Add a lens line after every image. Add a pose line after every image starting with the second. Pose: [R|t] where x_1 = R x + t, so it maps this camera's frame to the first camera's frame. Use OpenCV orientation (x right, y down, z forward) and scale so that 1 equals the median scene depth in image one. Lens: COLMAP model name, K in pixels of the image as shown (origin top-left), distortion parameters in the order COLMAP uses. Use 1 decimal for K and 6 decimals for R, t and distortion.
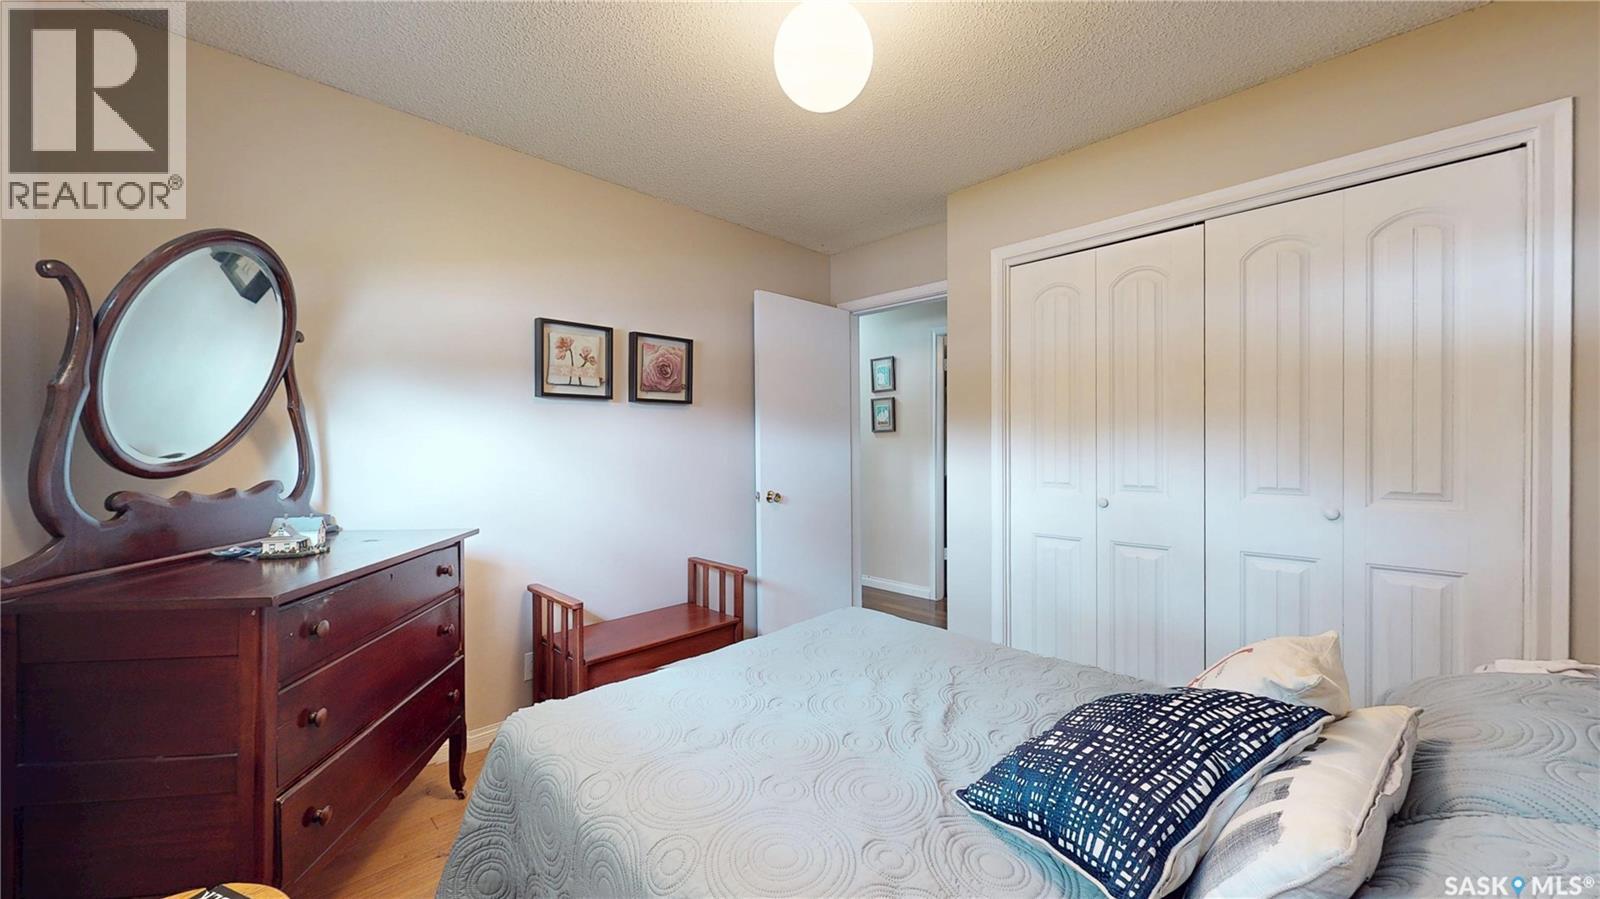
lens RADIAL K [[586.8, 0, 800.8], [0, 586.8, 448.2], [0, 0, 1]] dist [0.002042, -0.000314]
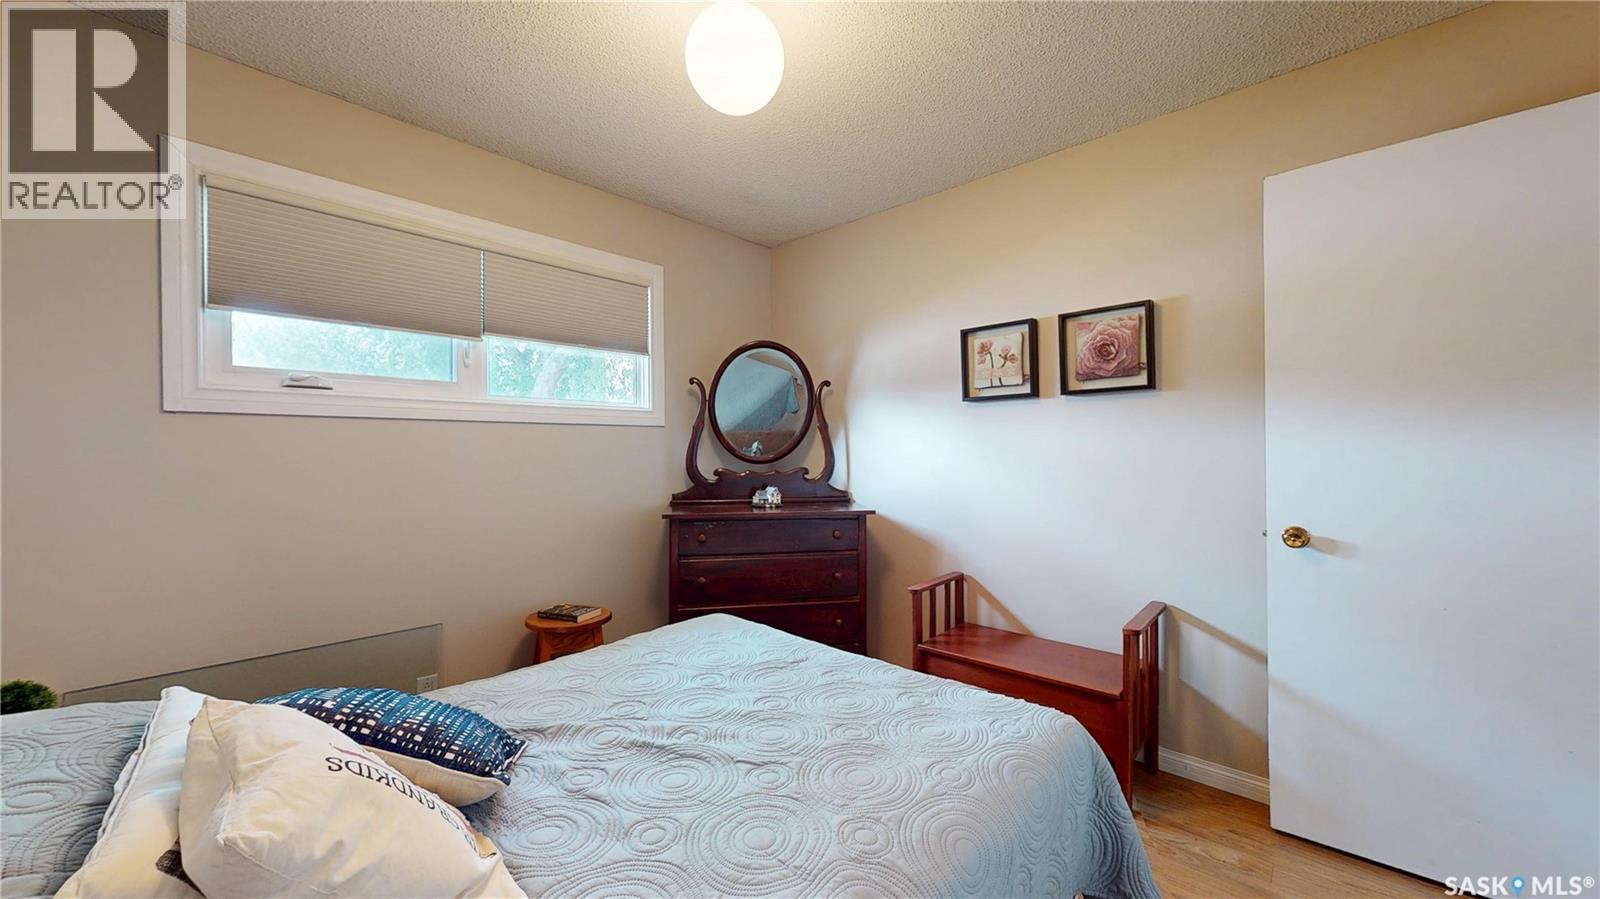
lens RADIAL K [[586.8, 0, 807.8], [0, 586.8, 443.9], [0, 0, 1]] dist [0.002042, -0.000314]
pose [[0.021858, 0.001980, -0.999759, 0.564491], [0.003330, 0.999992, 0.002053, -0.010599], [0.999756, -0.003374, 0.021851, 0.596384]]
